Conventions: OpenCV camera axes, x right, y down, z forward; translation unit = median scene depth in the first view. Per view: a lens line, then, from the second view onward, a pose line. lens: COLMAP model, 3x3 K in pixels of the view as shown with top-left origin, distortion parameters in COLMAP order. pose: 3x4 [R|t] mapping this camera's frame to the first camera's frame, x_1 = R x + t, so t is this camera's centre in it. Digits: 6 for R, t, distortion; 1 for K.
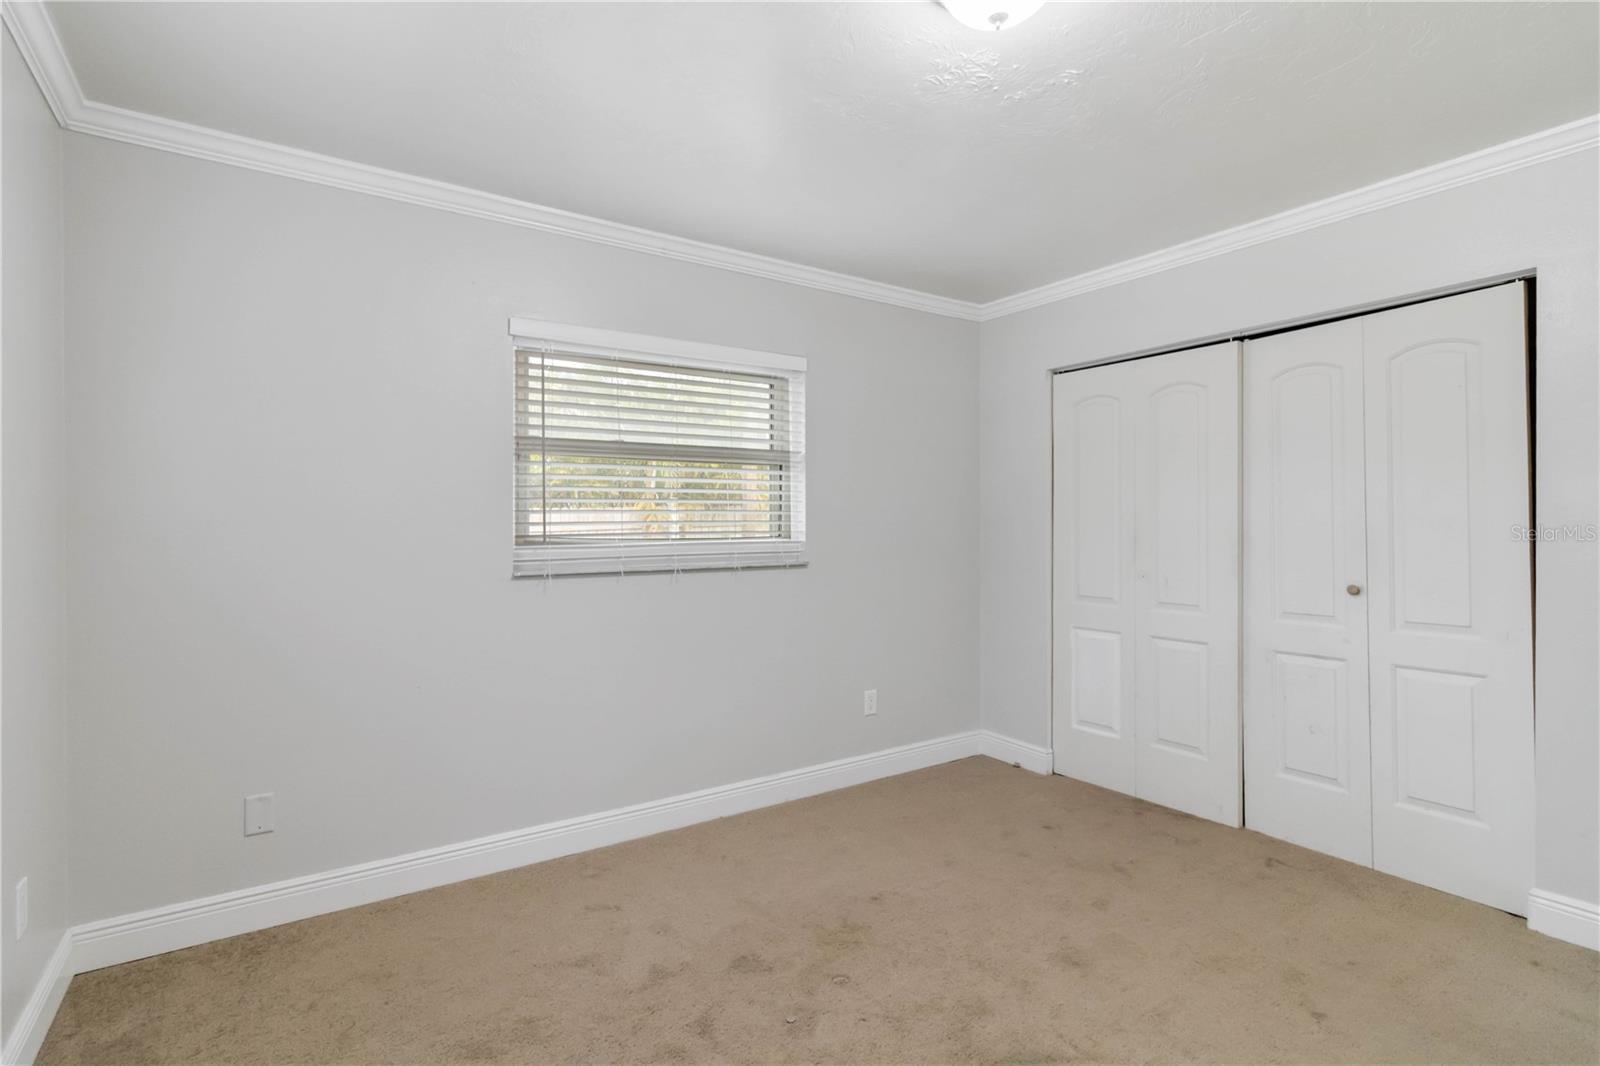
lens RADIAL K [[752.2, 0, 800.4], [0, 752.2, 524.5], [0, 0, 1]] dist [0.003008, -0.000009]
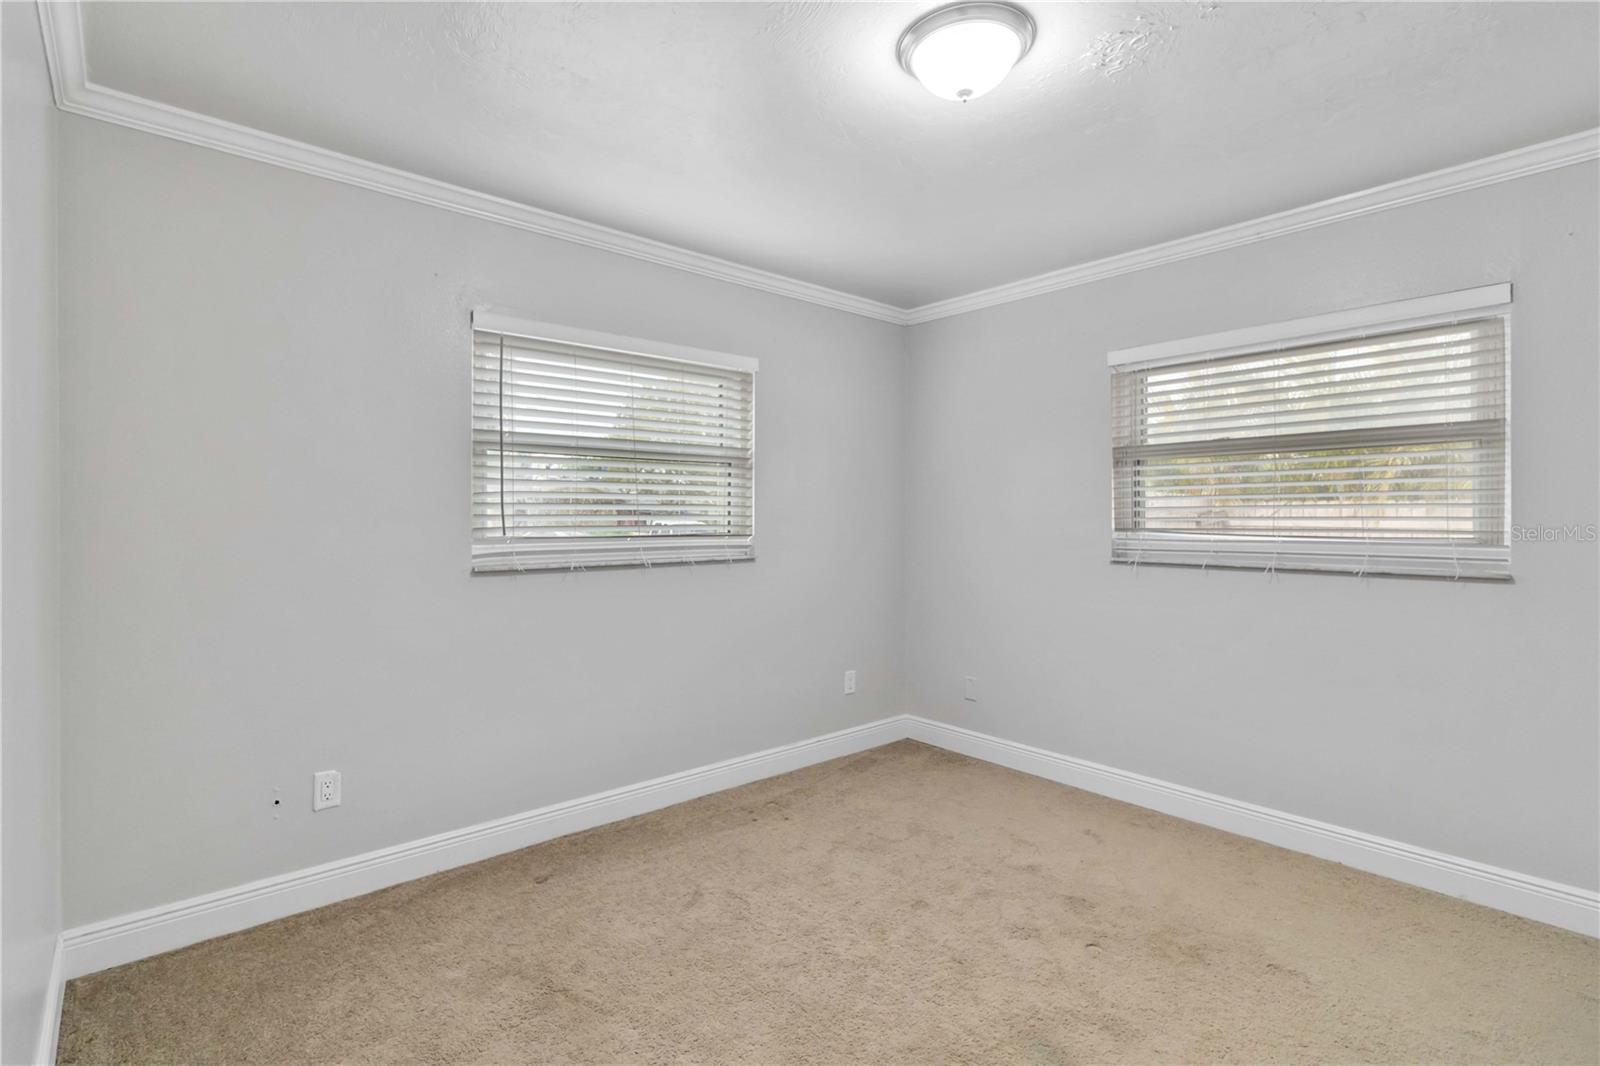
lens RADIAL K [[766.9, 0, 825.6], [0, 766.9, 516.1], [0, 0, 1]] dist [0.001744, 0.000582]
pose [[0.162357, 0.000884, -0.986732, 0.780732], [-0.005016, 0.999987, 0.000071, -0.003105], [0.986719, 0.004938, 0.162359, 0.327191]]
